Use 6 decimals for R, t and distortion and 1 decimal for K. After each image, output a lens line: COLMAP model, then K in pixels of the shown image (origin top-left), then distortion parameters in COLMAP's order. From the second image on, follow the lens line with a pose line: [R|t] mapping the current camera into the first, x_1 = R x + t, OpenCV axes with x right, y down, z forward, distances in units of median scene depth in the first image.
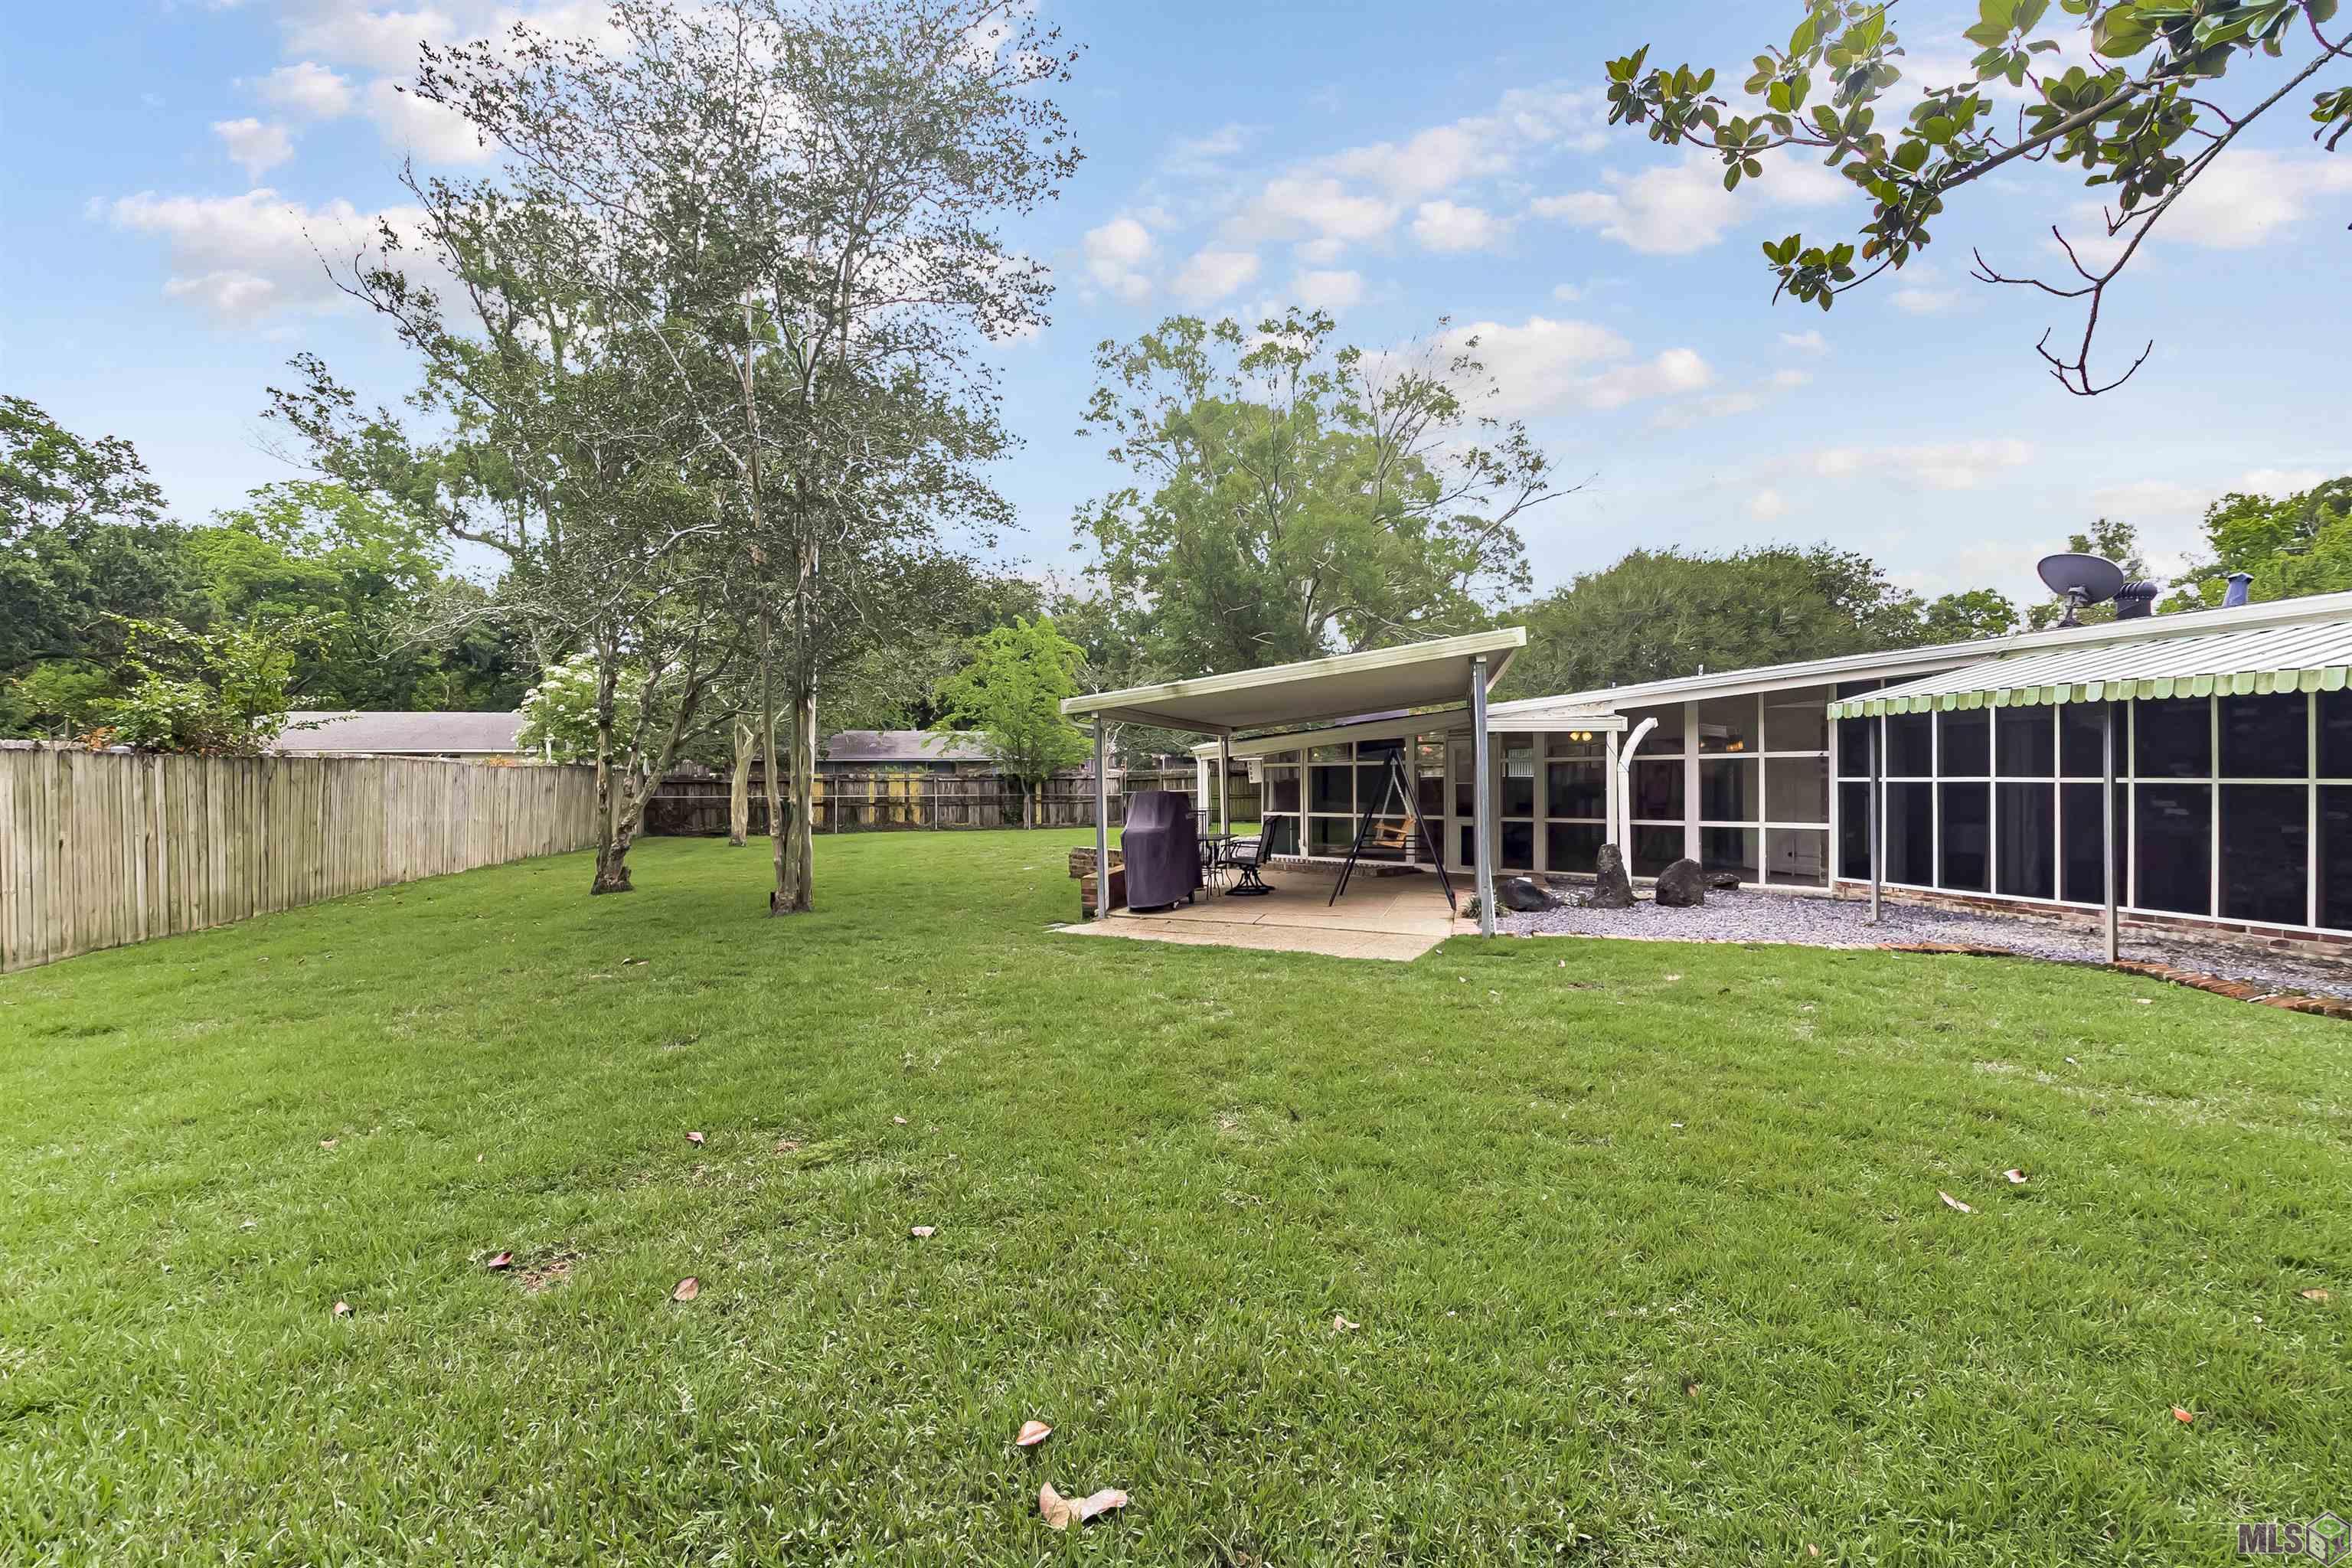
lens RADIAL K [[1055.7, 0, 1175.1], [0, 1055.7, 775.0], [0, 0, 1]] dist [0.001368, -0.000219]
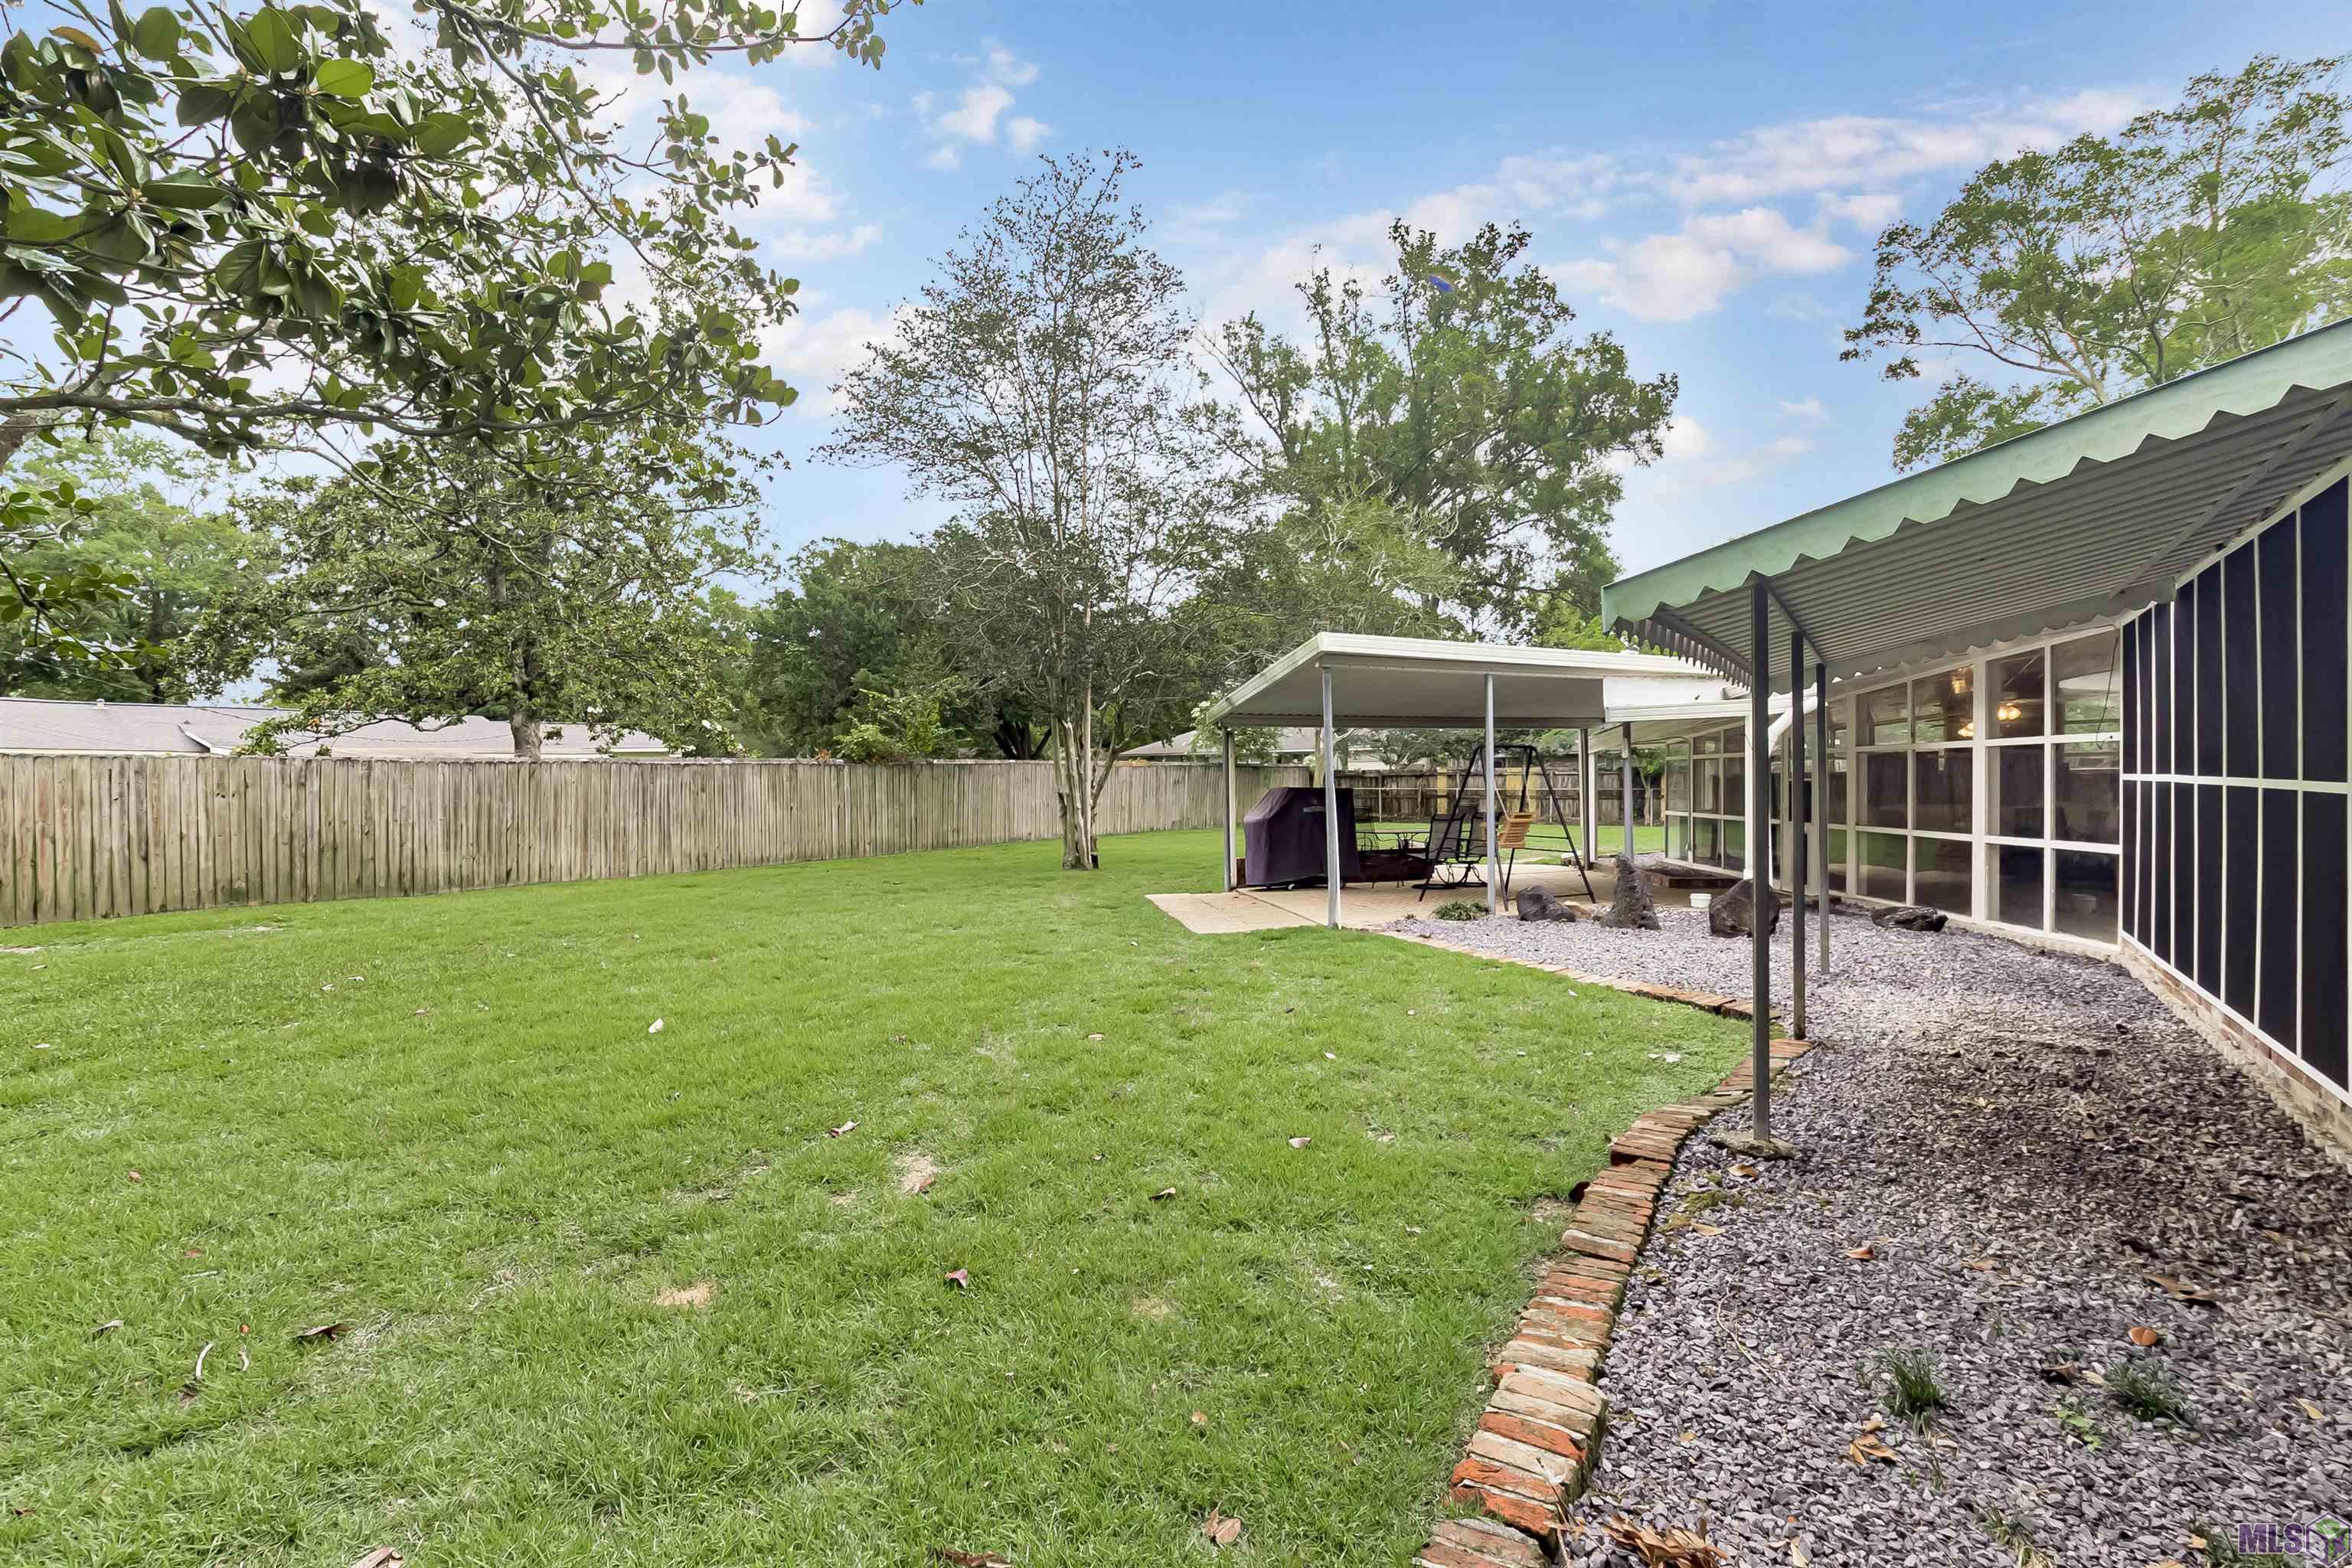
lens RADIAL K [[1055.7, 0, 1174.7], [0, 1055.7, 795.3], [0, 0, 1]] dist [0.001368, -0.000219]
pose [[0.658445, 0.013286, -0.752512, 0.406373], [0.007024, 0.999692, 0.023796, -0.001186], [0.752596, -0.020954, 0.658149, 0.091459]]
